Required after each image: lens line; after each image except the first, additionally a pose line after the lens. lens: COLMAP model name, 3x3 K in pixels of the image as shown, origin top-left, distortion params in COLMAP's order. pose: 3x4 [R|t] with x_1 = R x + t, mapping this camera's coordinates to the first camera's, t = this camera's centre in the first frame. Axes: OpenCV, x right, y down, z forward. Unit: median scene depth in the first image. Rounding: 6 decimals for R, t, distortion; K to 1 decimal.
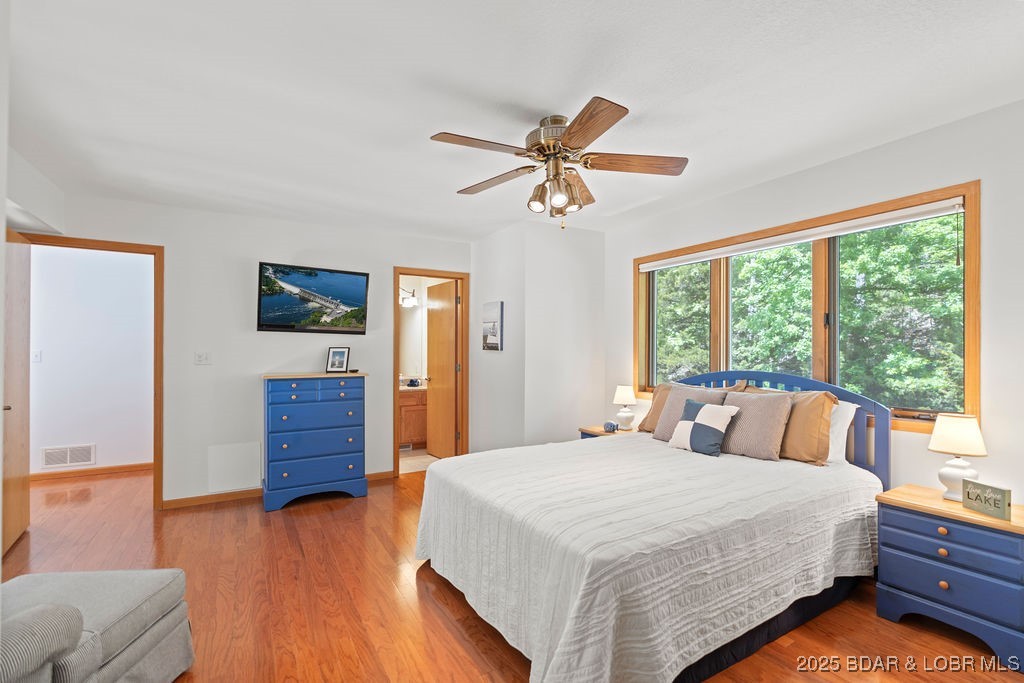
lens RADIAL K [[470.3, 0, 515.5], [0, 470.3, 345.8], [0, 0, 1]] dist [-0.012990, 0.006119]
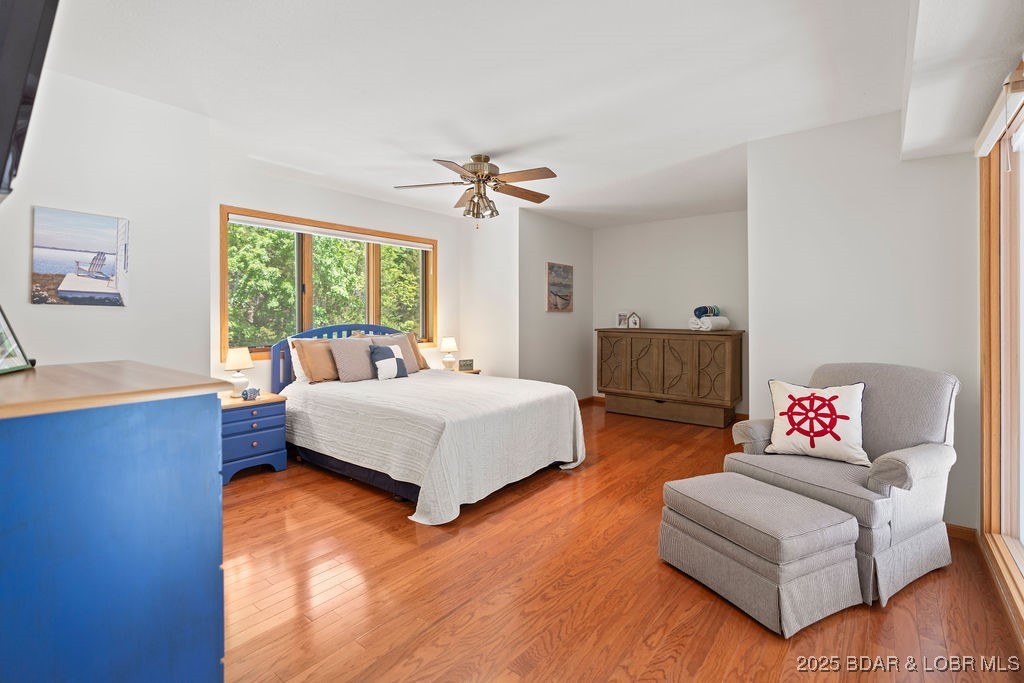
lens RADIAL K [[470.3, 0, 490.1], [0, 470.3, 319.6], [0, 0, 1]] dist [-0.012990, 0.006119]
pose [[-0.313162, -0.003422, 0.949694, -0.766003], [-0.002404, 0.999993, 0.002811, 0.026445], [-0.949697, -0.001403, -0.313168, 0.819081]]
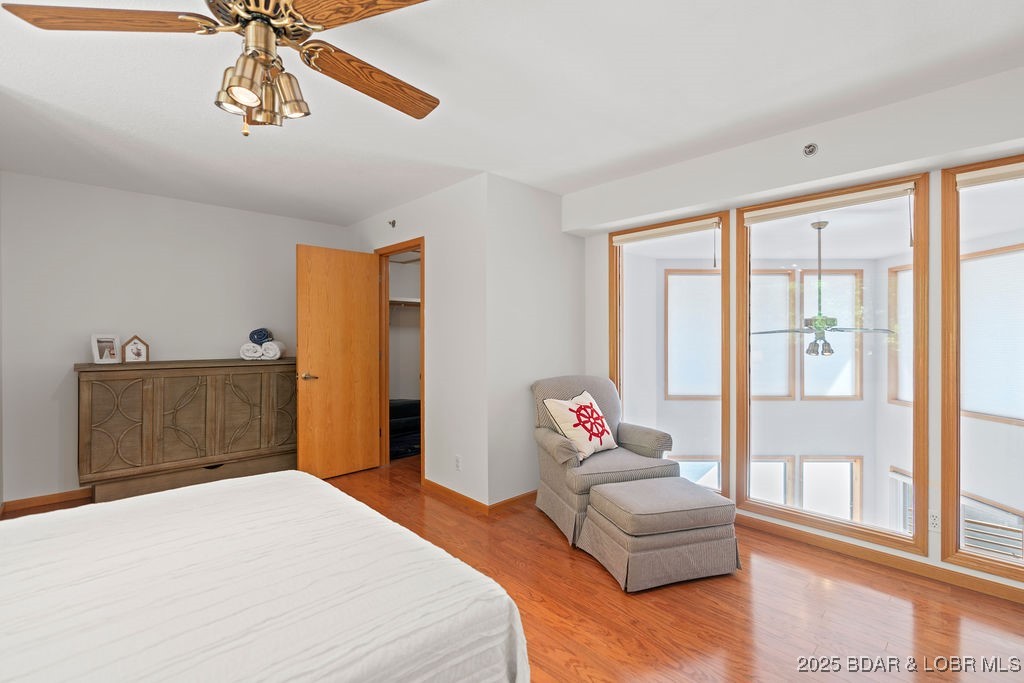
lens RADIAL K [[470.3, 0, 516.5], [0, 470.3, 334.2], [0, 0, 1]] dist [-0.012990, 0.006119]
pose [[-0.975508, 0.006517, -0.219867, -0.049218], [0.007191, 0.999972, -0.002268, 0.010741], [0.219846, -0.003793, -0.975527, 0.956291]]
